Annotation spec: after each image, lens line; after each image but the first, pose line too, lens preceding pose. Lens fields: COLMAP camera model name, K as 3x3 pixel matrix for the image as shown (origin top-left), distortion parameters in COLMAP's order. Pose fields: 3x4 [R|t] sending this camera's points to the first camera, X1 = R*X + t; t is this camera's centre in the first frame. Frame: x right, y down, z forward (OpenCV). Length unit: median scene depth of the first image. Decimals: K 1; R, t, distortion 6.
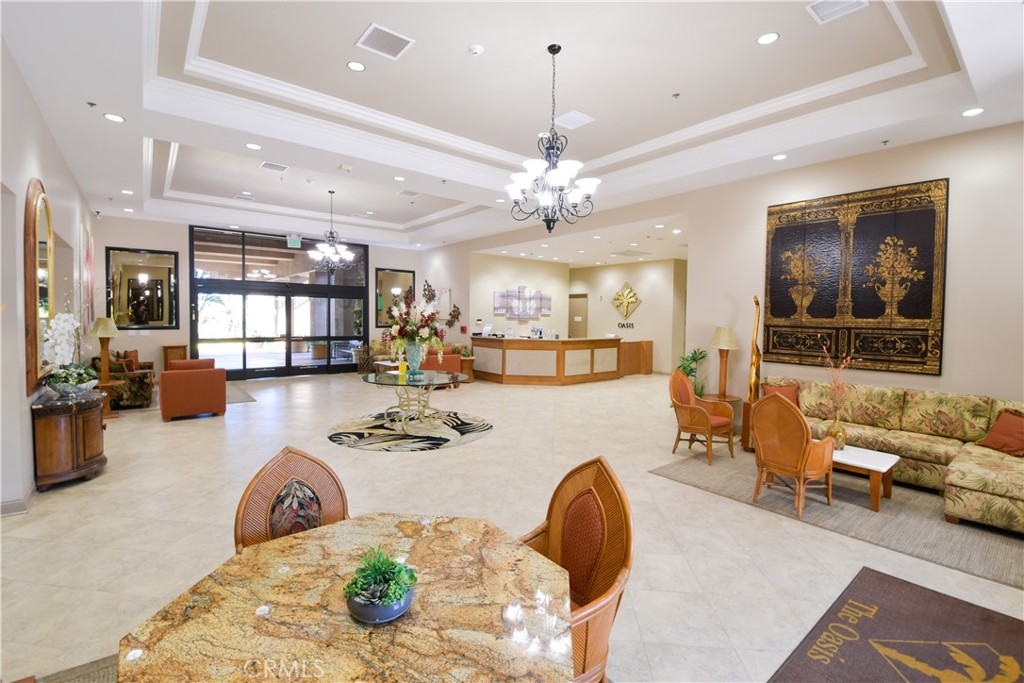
lens RADIAL K [[448.7, 0, 508.7], [0, 448.7, 333.0], [0, 0, 1]] dist [-0.011910, -0.001244]
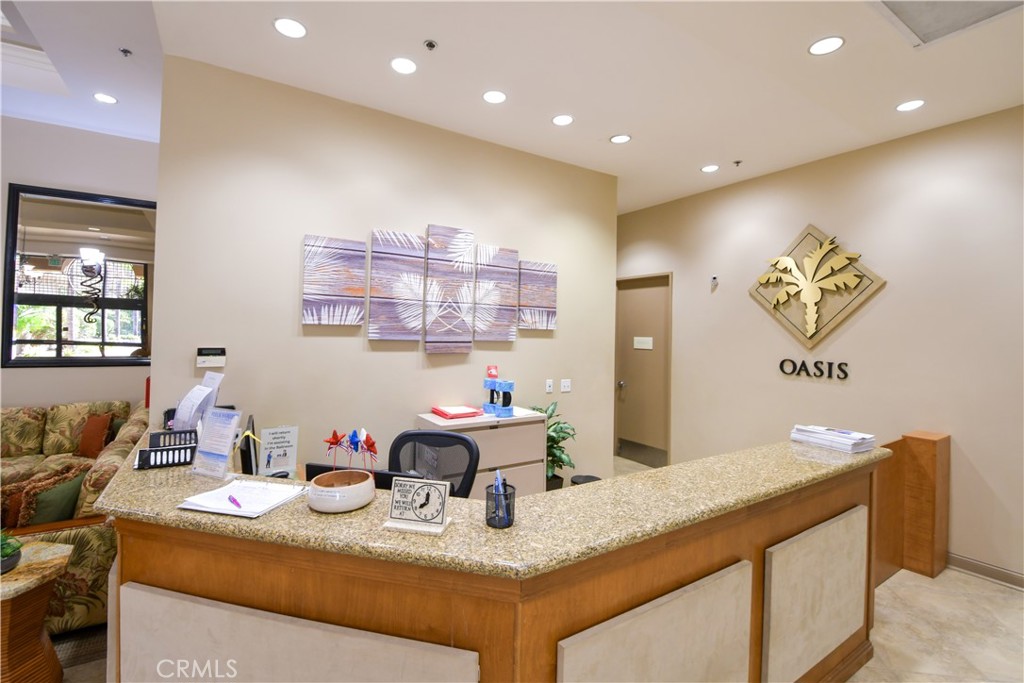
lens RADIAL K [[448.7, 0, 508.7], [0, 448.7, 333.0], [0, 0, 1]] dist [-0.011910, -0.001244]
pose [[0.994378, 0.002784, -0.105849, 0.096217], [-0.007953, 0.998794, -0.048448, -0.025549], [0.105586, 0.049017, 0.993201, 0.711115]]
